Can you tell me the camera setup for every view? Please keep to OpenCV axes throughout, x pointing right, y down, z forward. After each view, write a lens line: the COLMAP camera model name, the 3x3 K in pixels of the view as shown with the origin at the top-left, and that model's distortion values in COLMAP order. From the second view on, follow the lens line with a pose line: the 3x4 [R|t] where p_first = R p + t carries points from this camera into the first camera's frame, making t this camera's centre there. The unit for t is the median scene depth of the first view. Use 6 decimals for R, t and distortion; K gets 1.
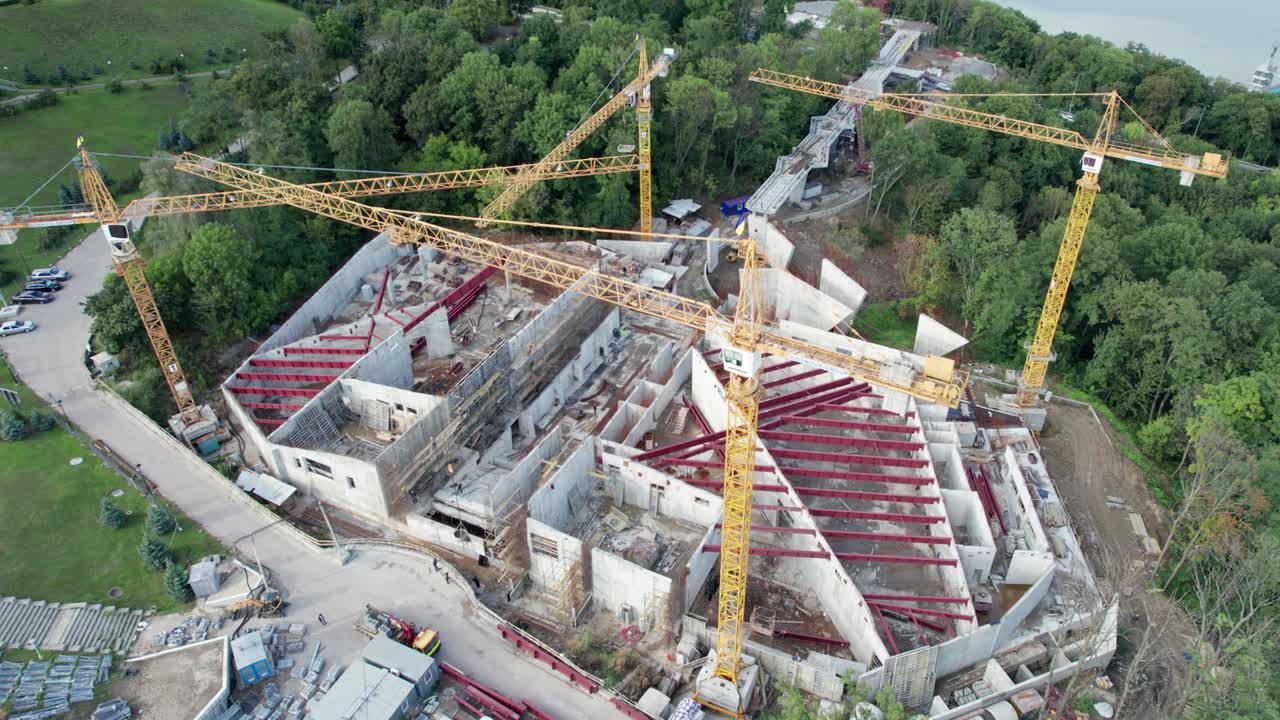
lens RADIAL K [[904.6, 0, 640.0], [0, 904.6, 360.0], [0, 0, 1]] dist [-0.044185, -0.000835]
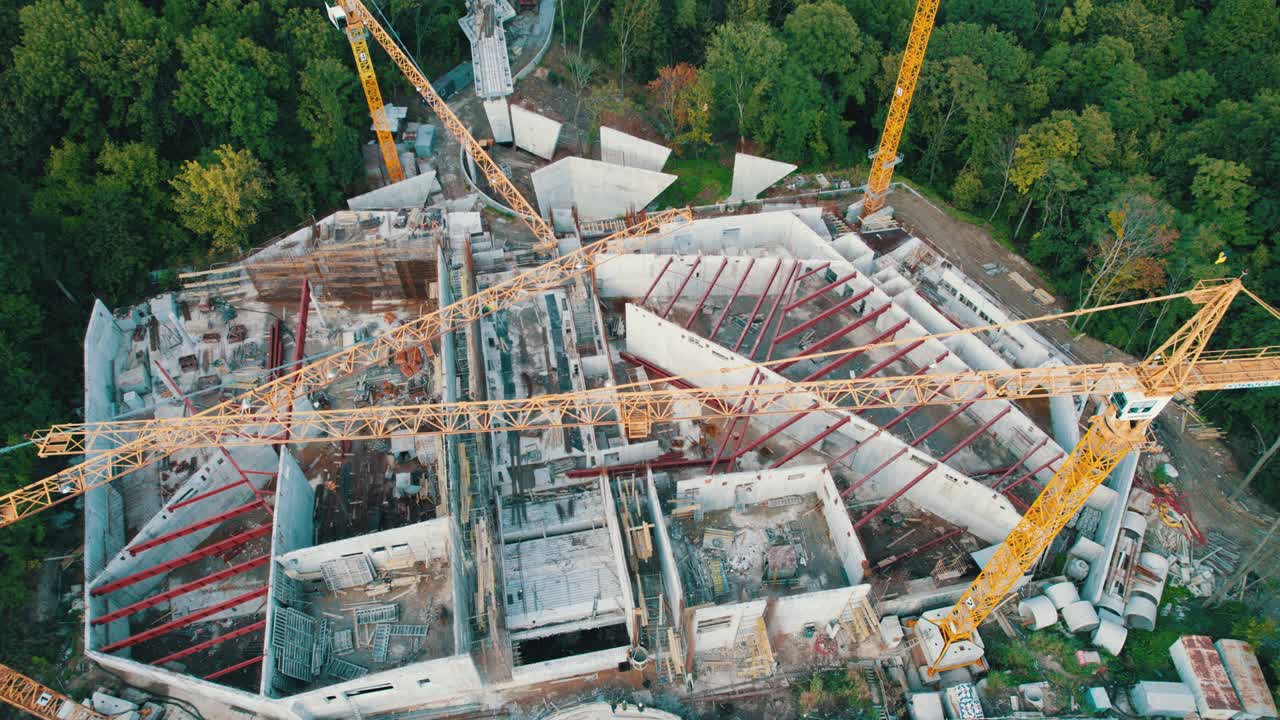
lens RADIAL K [[858.2, 0, 640.0], [0, 858.2, 360.0], [0, 0, 1]] dist [-0.026272, 0.001395]
pose [[0.807462, -0.452217, 0.378822, -0.247140], [0.346270, 0.883219, 0.316261, -0.204516], [-0.477601, -0.124194, 0.869754, 0.244250]]
